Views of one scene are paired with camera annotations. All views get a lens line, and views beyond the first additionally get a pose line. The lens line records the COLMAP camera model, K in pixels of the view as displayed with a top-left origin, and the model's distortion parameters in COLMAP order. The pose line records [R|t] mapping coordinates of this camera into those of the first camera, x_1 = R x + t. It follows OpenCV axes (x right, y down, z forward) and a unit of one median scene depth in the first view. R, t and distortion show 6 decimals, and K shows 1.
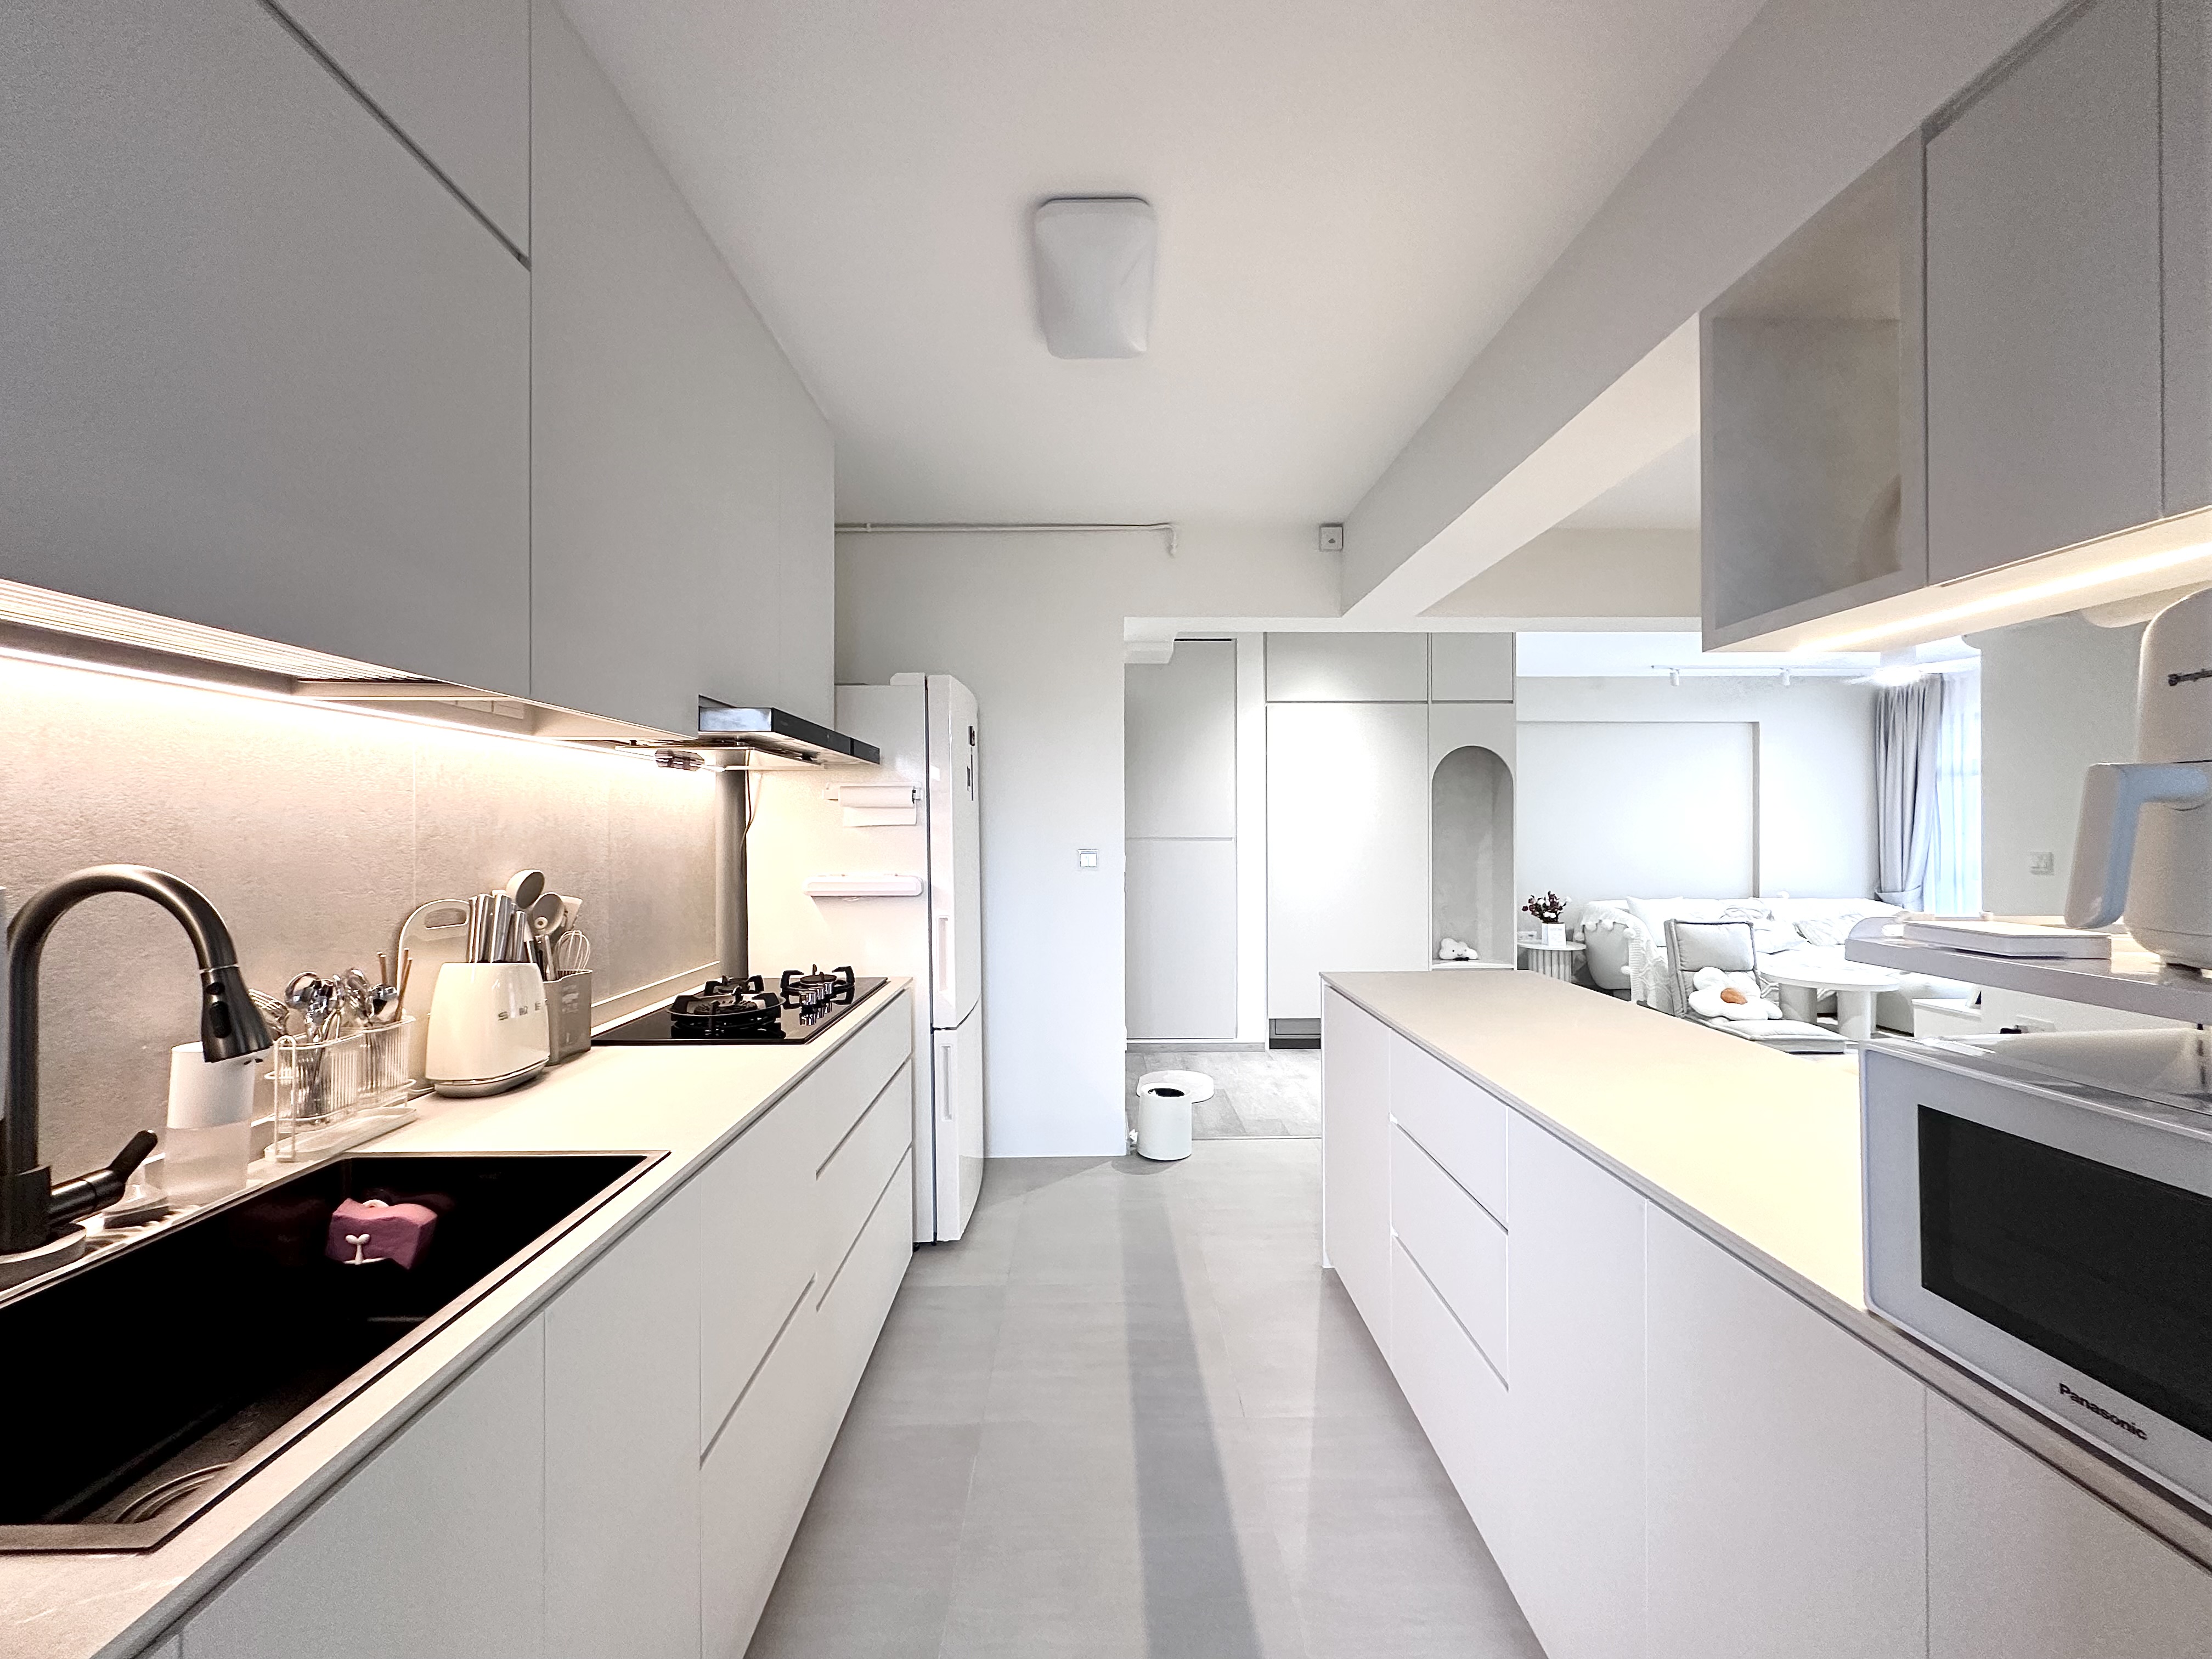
lens RADIAL K [[889.5, 0, 1106.0], [0, 889.5, 829.5], [0, 0, 1]] dist [-0.000718, -0.000061]
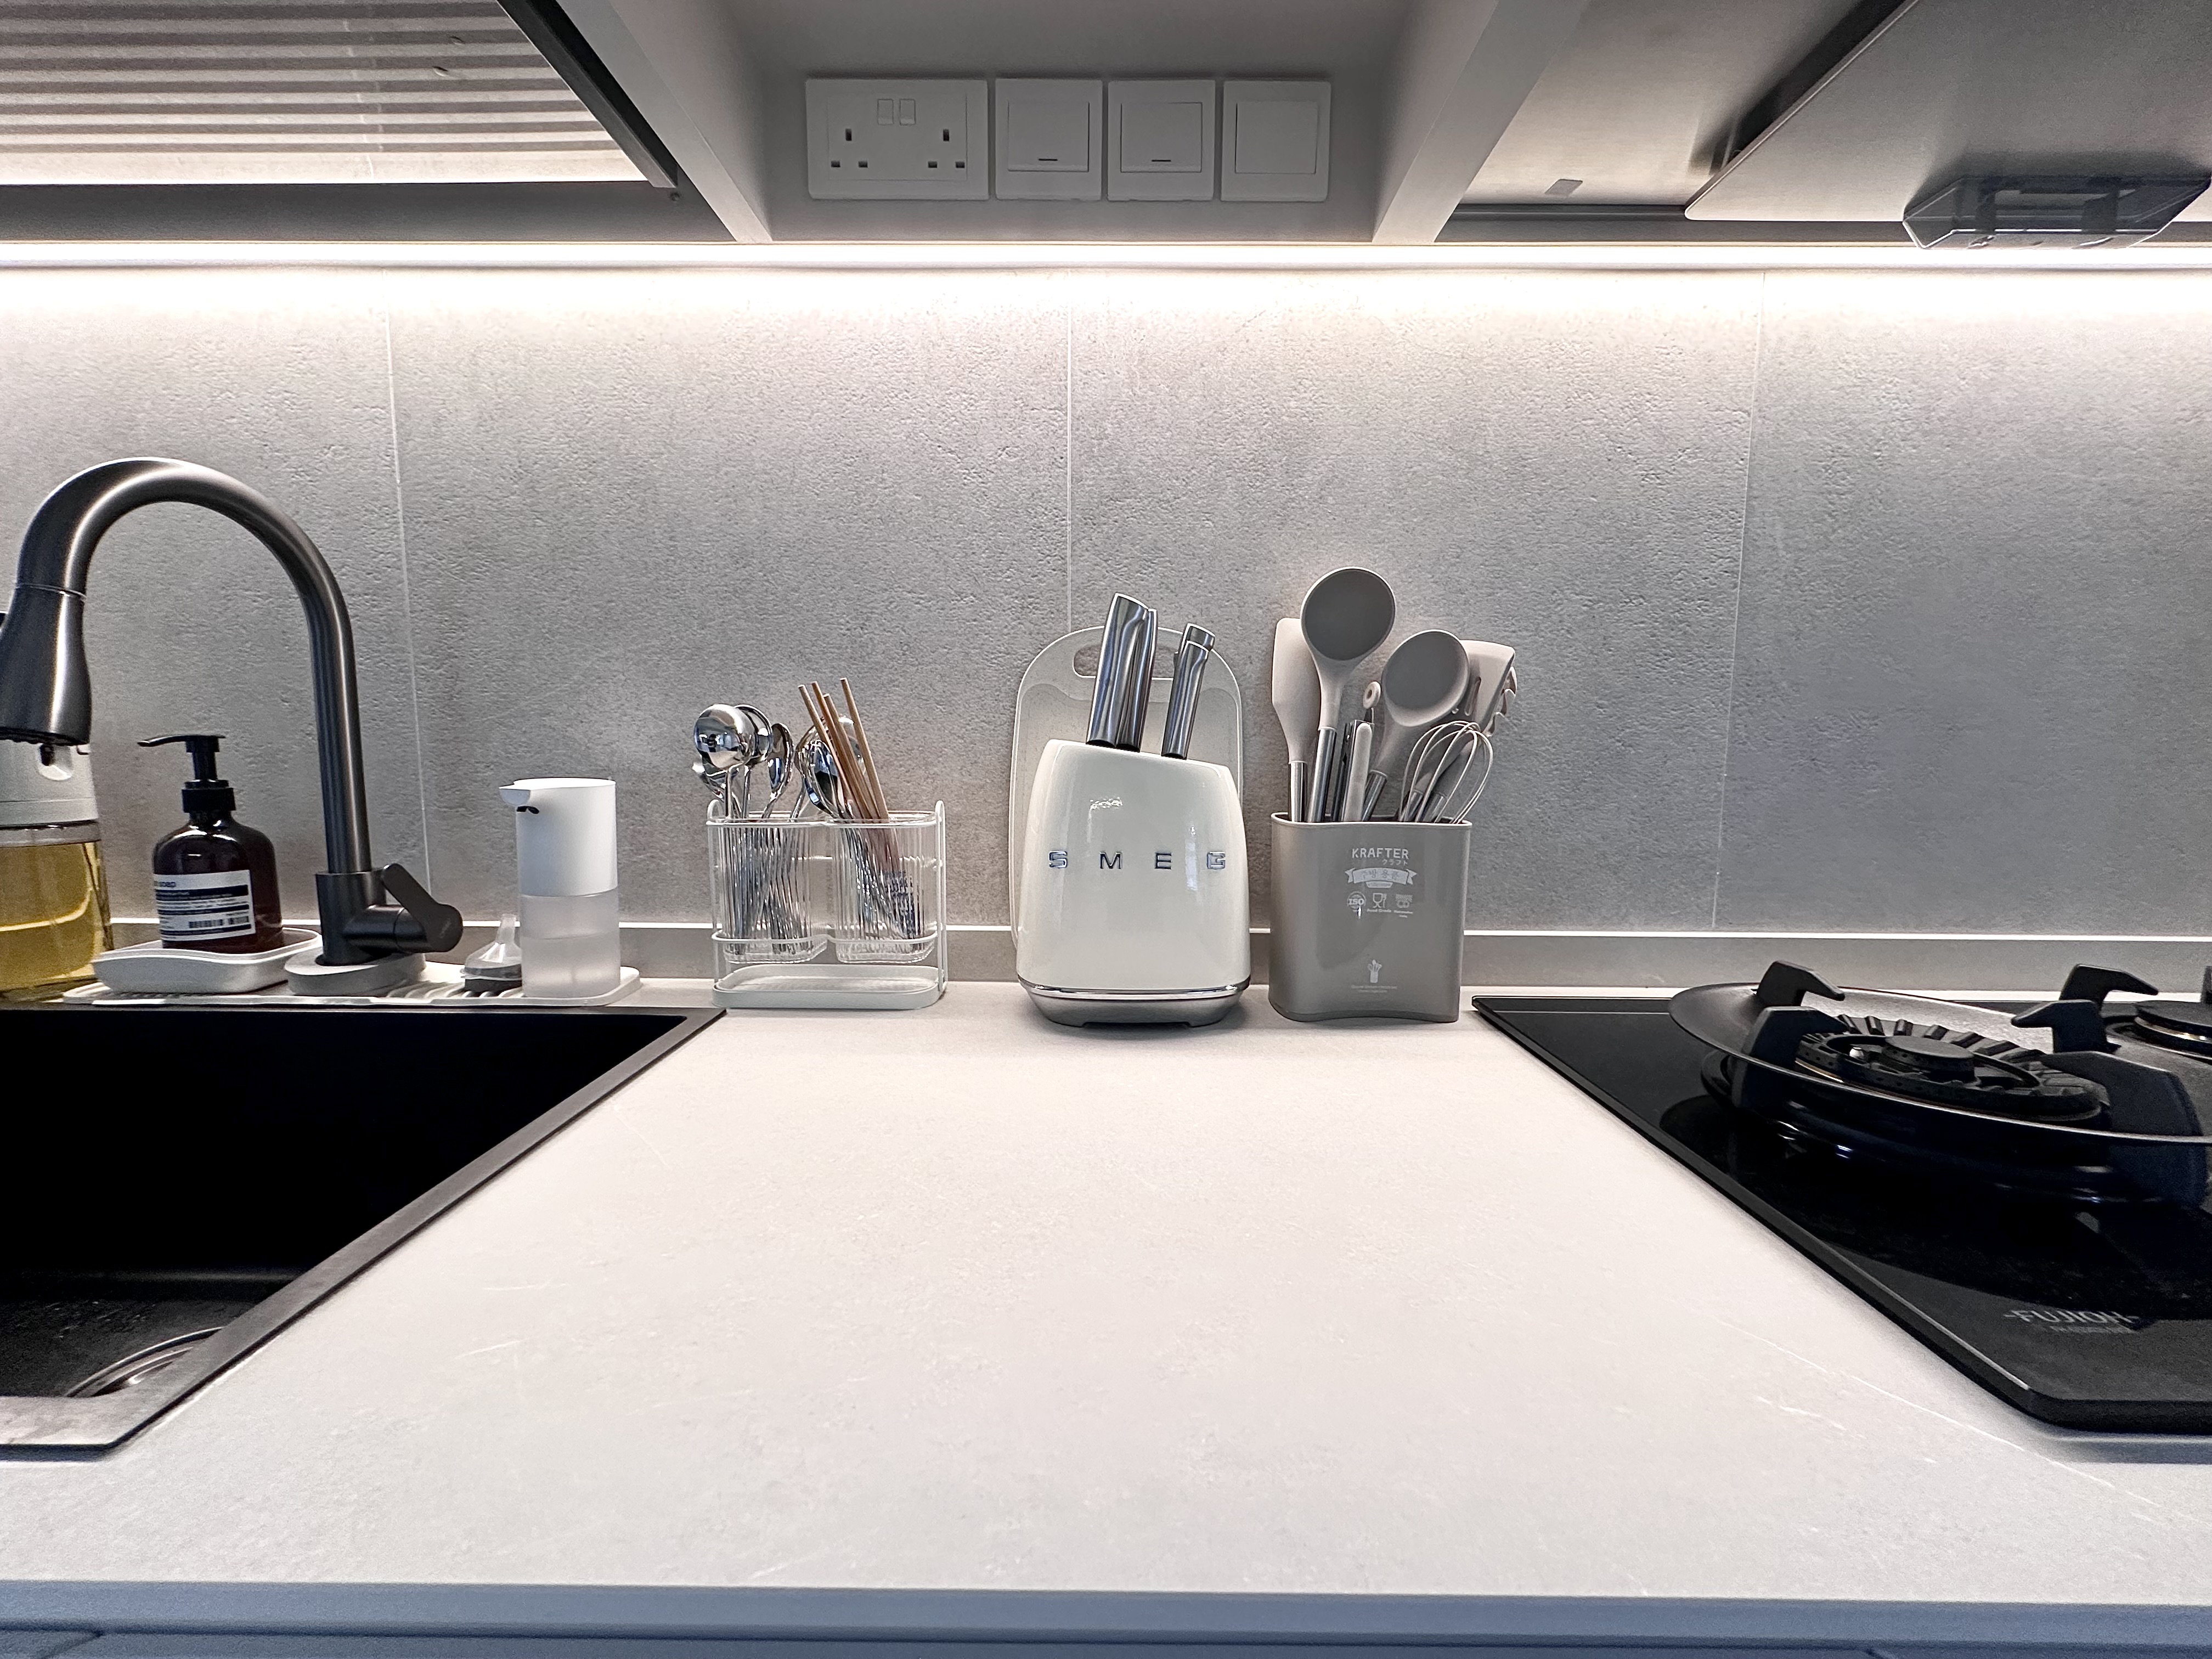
lens RADIAL K [[889.8, 0, 1135.6], [0, 889.8, 829.7], [0, 0, 1]] dist [-0.001088, 0.000526]
pose [[-0.024370, 0.099622, -0.994727, -0.209734], [-0.005435, 0.994994, 0.099782, 0.134150], [0.999688, 0.007838, -0.023706, 0.940666]]
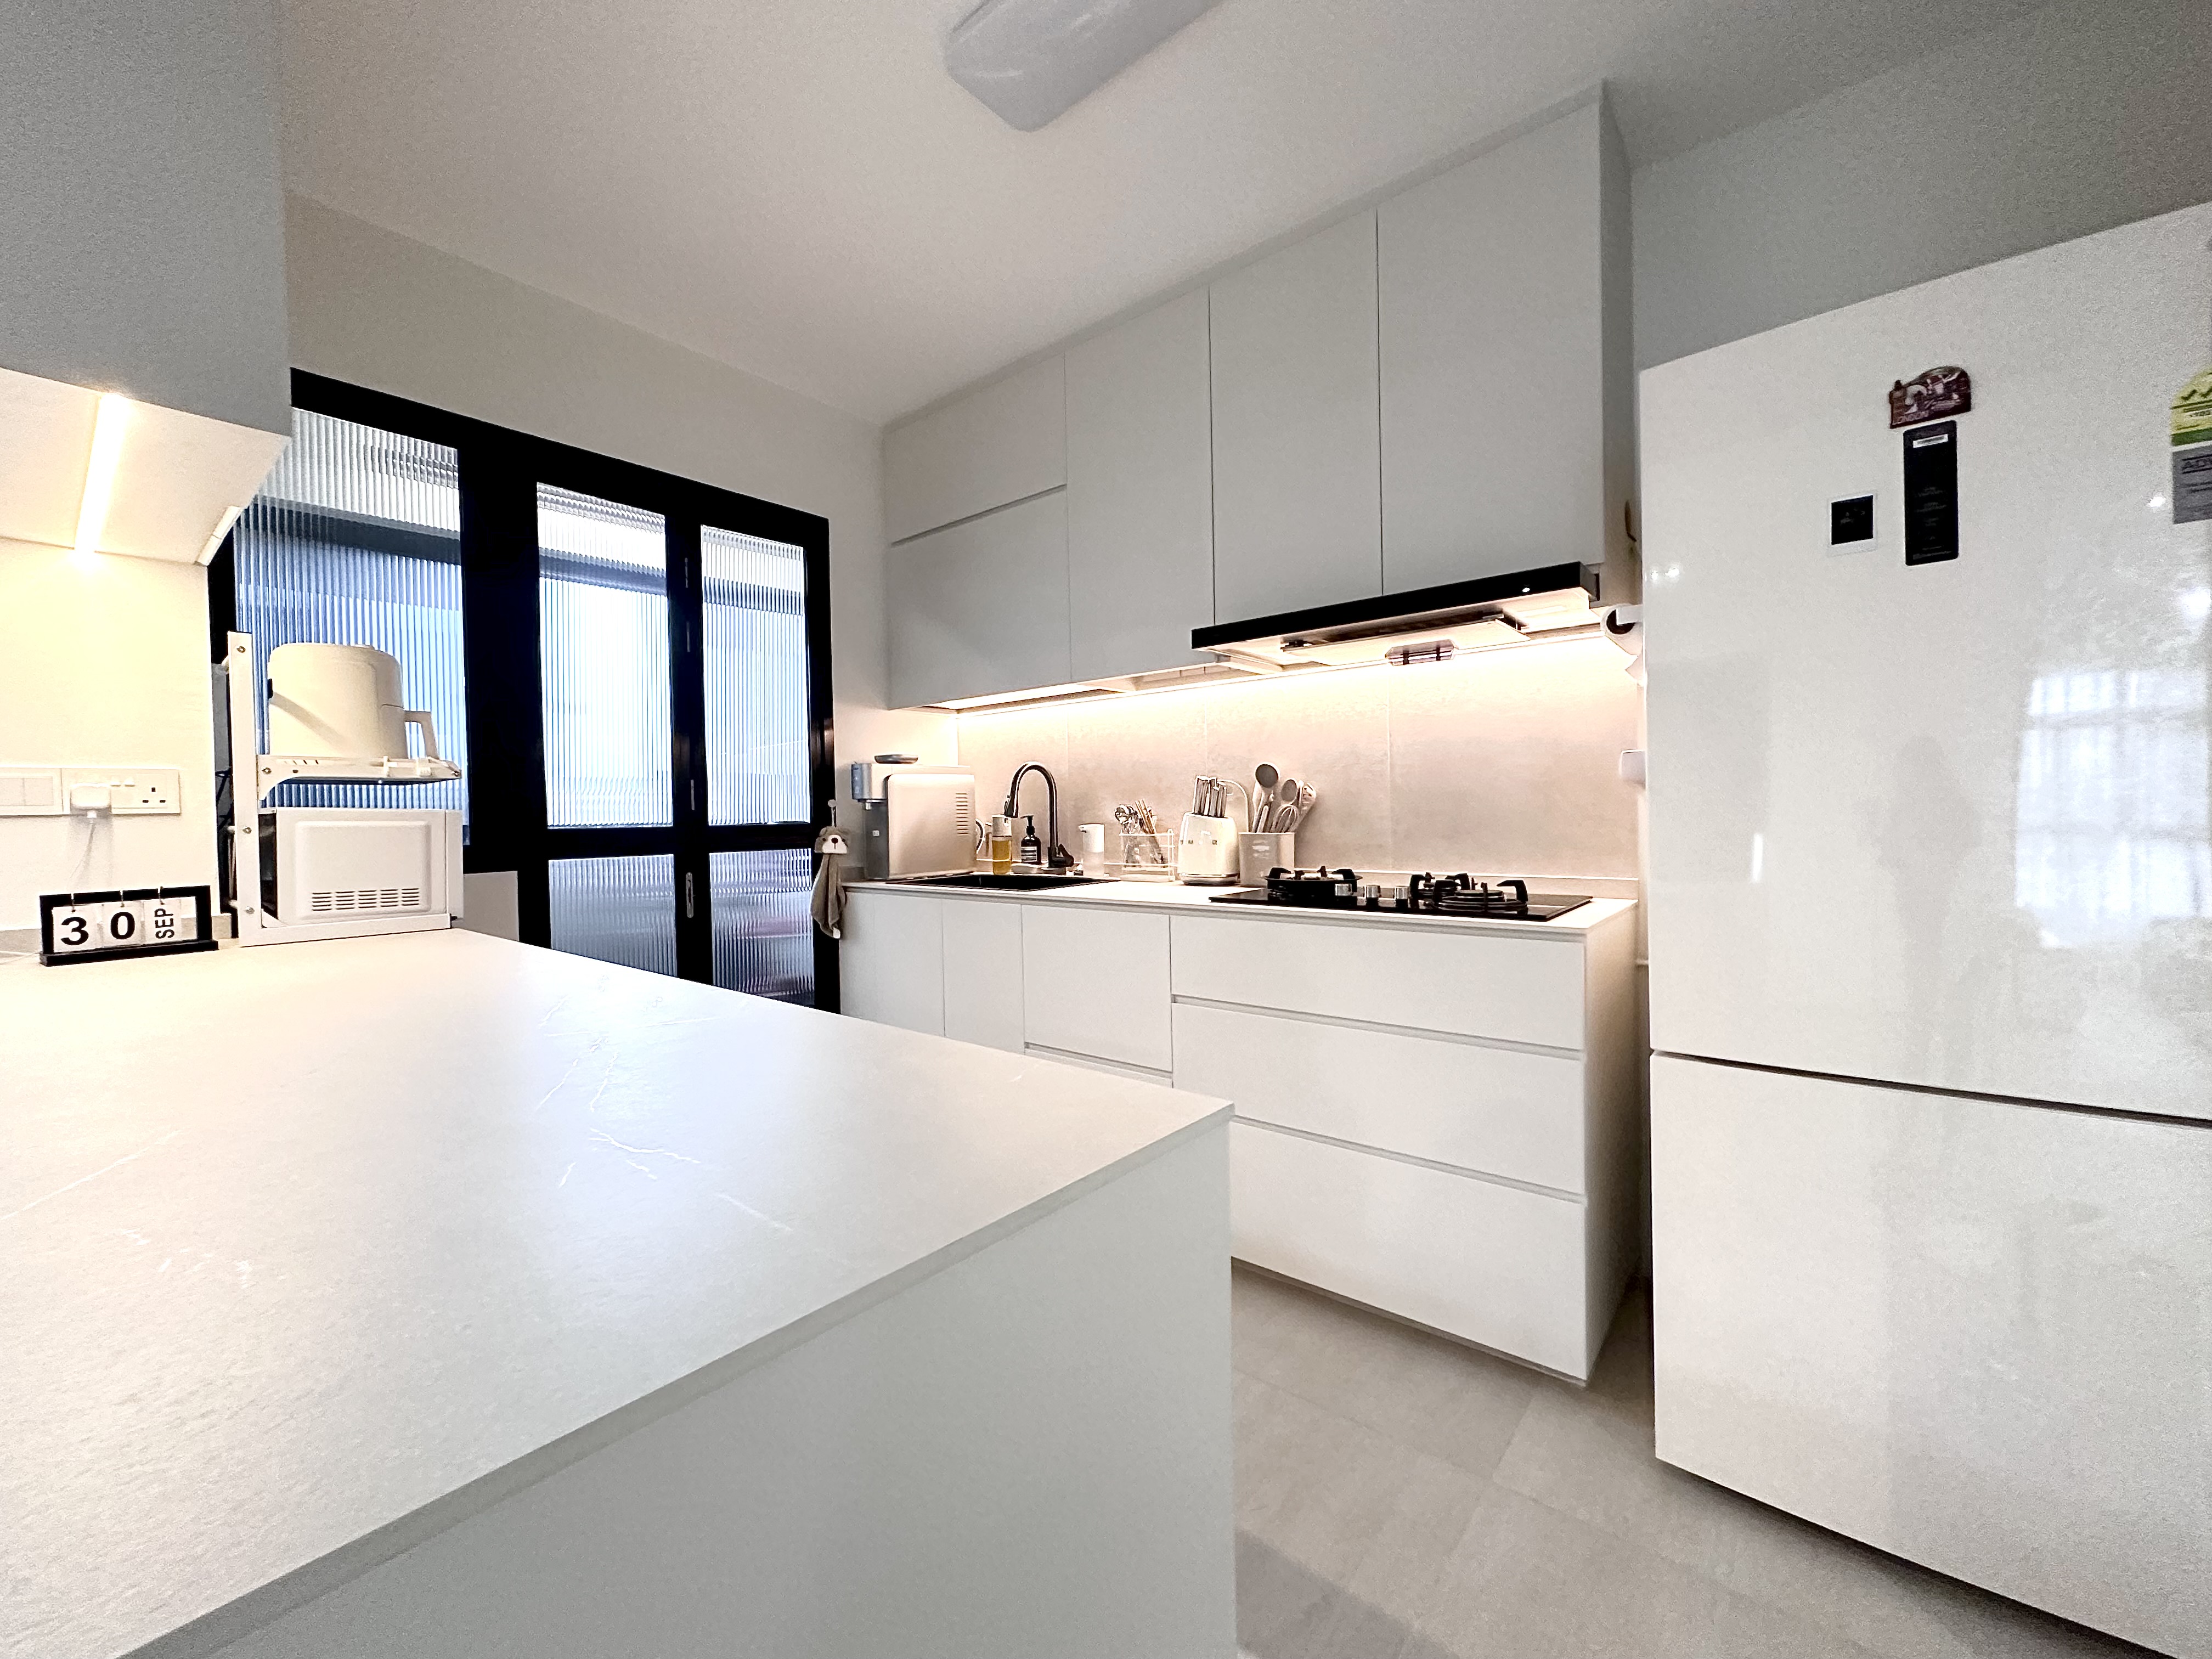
lens RADIAL K [[889.5, 0, 1106.0], [0, 889.5, 829.5], [0, 0, 1]] dist [-0.000718, -0.000061]
pose [[-0.649812, 0.026358, -0.759638, 0.725678], [0.019486, 0.999648, 0.018017, 0.132691], [0.759845, -0.003095, -0.650097, 1.854083]]
